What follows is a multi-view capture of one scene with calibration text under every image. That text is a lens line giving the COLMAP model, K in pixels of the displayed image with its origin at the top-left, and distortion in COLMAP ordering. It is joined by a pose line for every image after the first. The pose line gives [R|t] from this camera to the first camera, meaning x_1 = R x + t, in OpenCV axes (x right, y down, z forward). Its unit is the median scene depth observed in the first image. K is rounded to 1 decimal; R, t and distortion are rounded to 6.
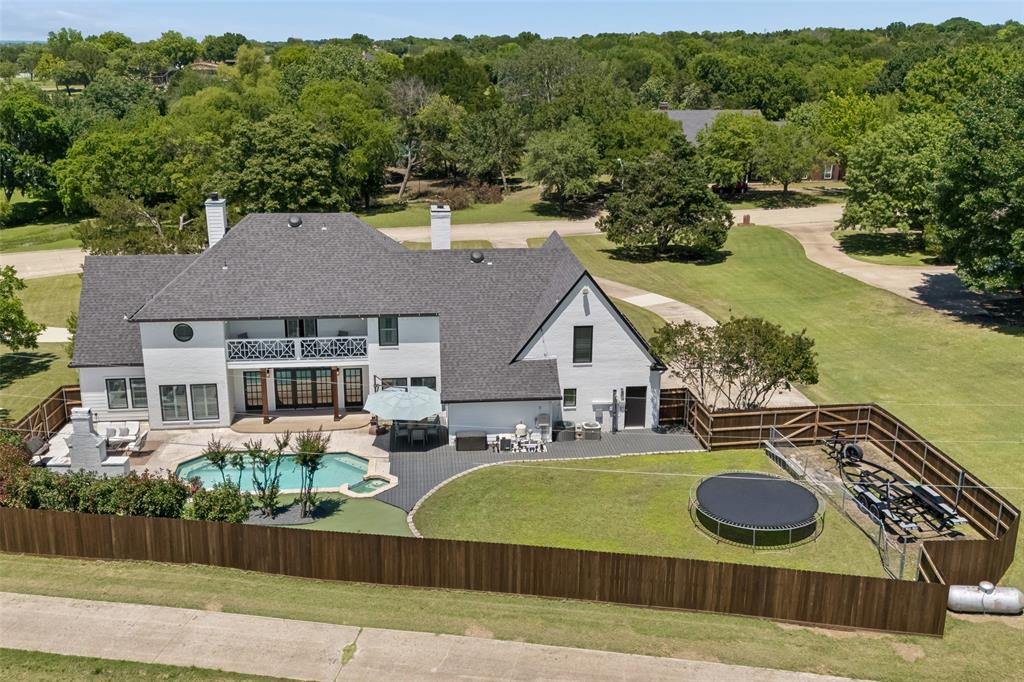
lens RADIAL K [[901.7, 0, 517.5], [0, 901.7, 311.6], [0, 0, 1]] dist [0.134120, -0.191329]
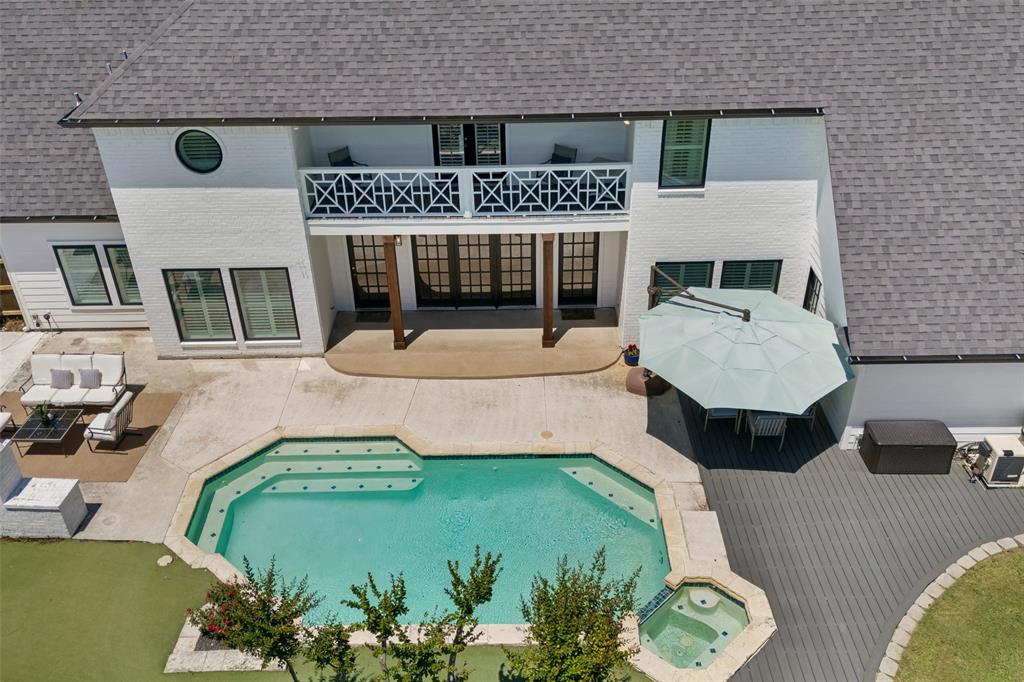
lens RADIAL K [[901.7, 0, 517.5], [0, 901.7, 311.6], [0, 0, 1]] dist [0.134120, -0.191329]
pose [[0.992749, 0.037567, -0.114185, -0.169152], [-0.004266, 0.960322, 0.278862, -0.023185], [0.120130, -0.276353, 0.953519, 0.590884]]
